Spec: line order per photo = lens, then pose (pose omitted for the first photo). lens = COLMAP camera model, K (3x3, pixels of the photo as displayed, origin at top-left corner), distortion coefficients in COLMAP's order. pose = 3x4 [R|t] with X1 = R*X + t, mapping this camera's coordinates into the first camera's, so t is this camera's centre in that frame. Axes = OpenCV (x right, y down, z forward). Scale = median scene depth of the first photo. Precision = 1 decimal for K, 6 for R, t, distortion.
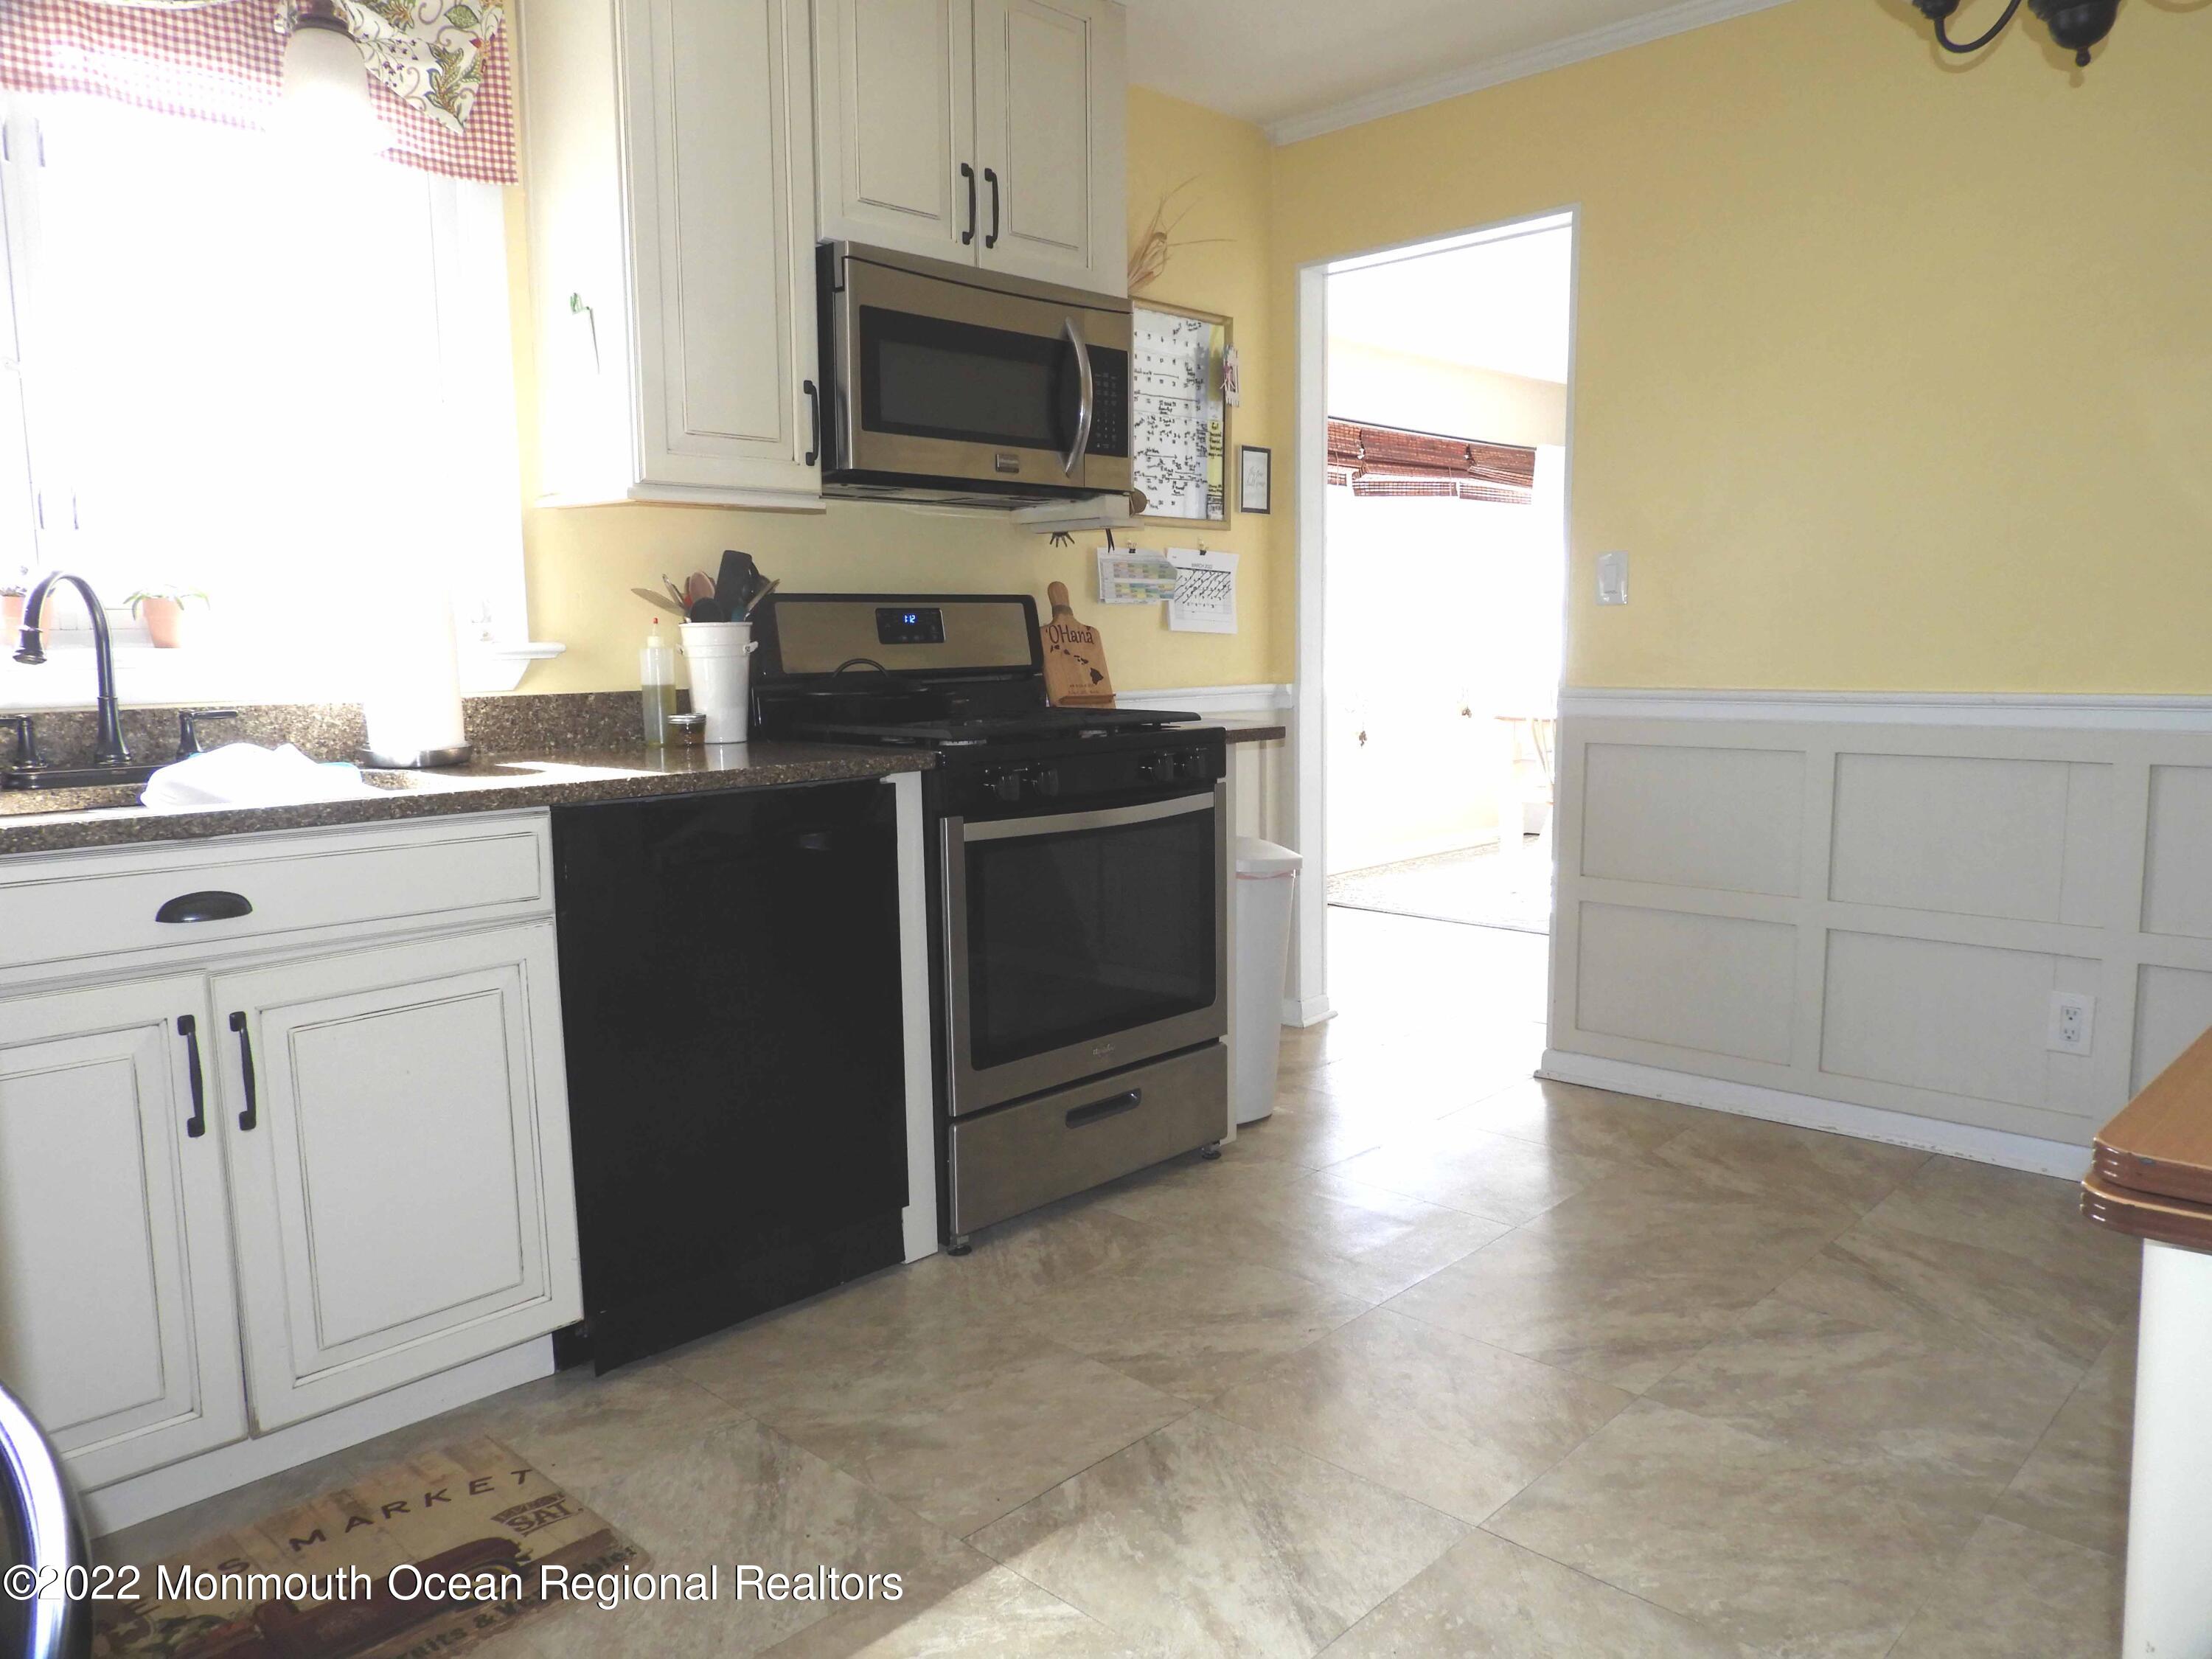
lens RADIAL K [[1598.1, 0, 1103.3], [0, 1598.1, 838.0], [0, 0, 1]] dist [0.026186, -0.005775]
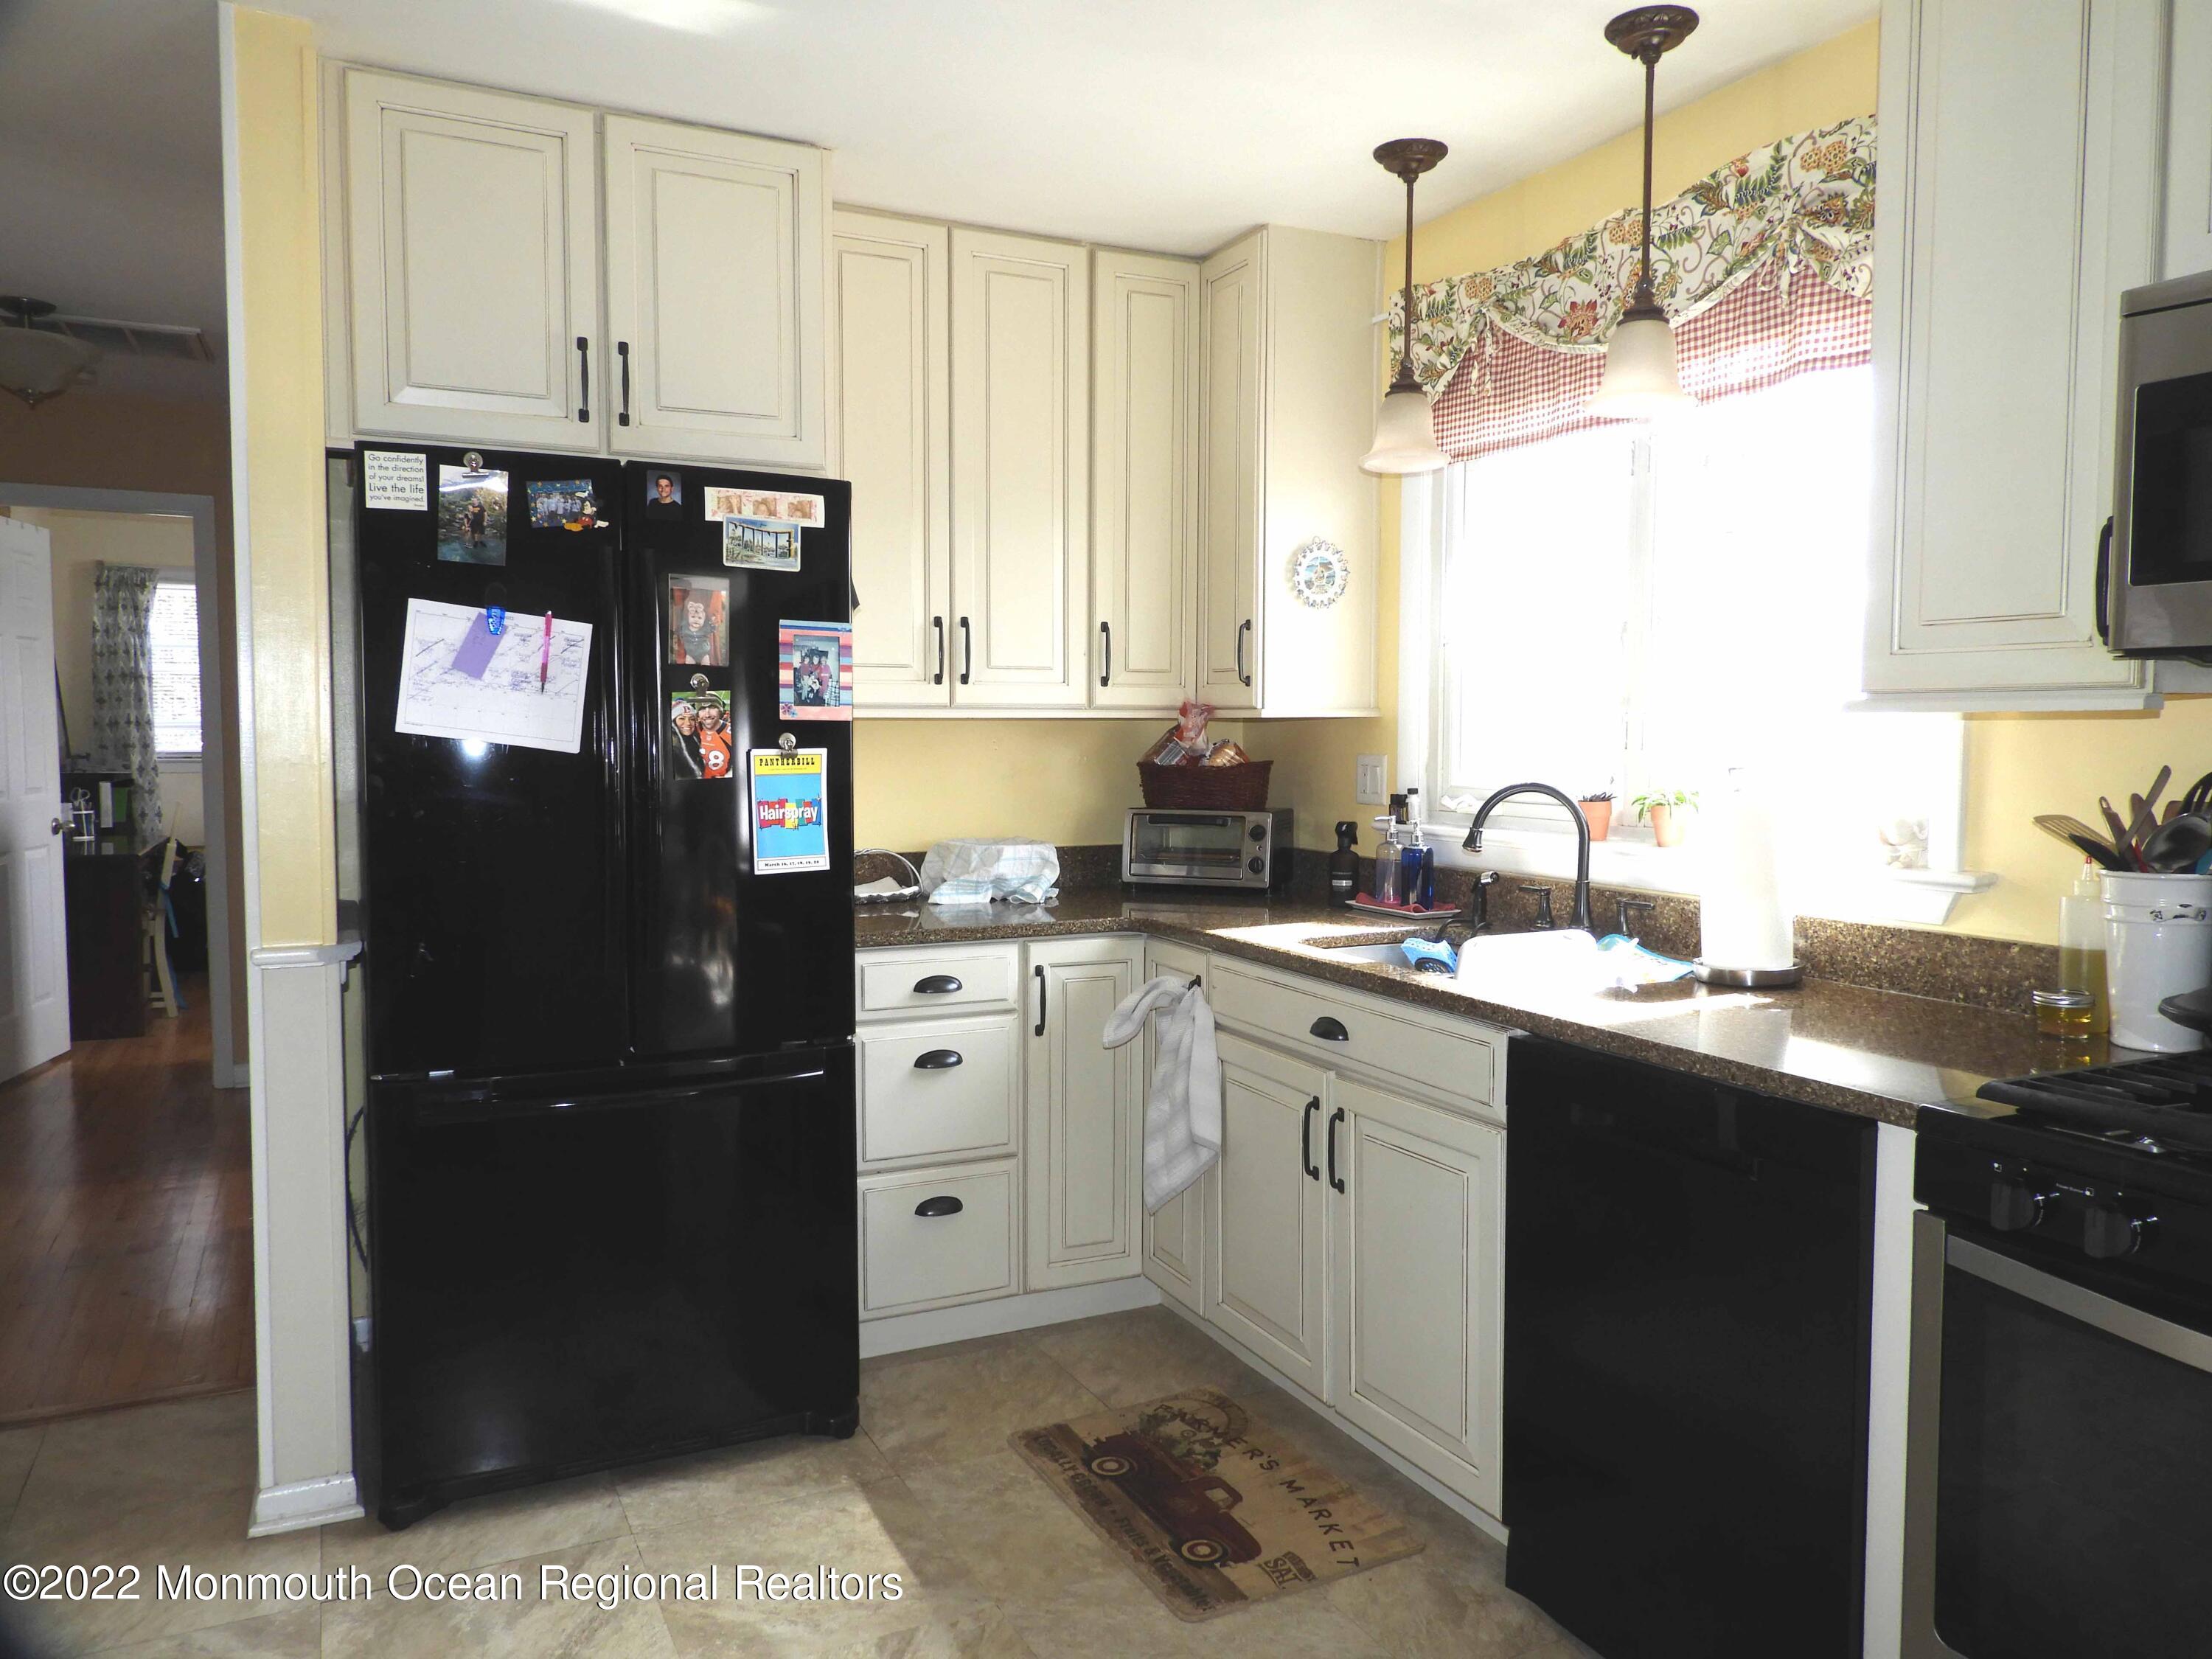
lens RADIAL K [[1598.1, 0, 1102.4], [0, 1598.1, 824.6], [0, 0, 1]] dist [0.026186, -0.005775]
pose [[-0.335991, 0.078716, -0.938570, 0.716165], [-0.117909, 0.985147, 0.124832, -0.246240], [0.934456, 0.152608, -0.321719, 1.055844]]
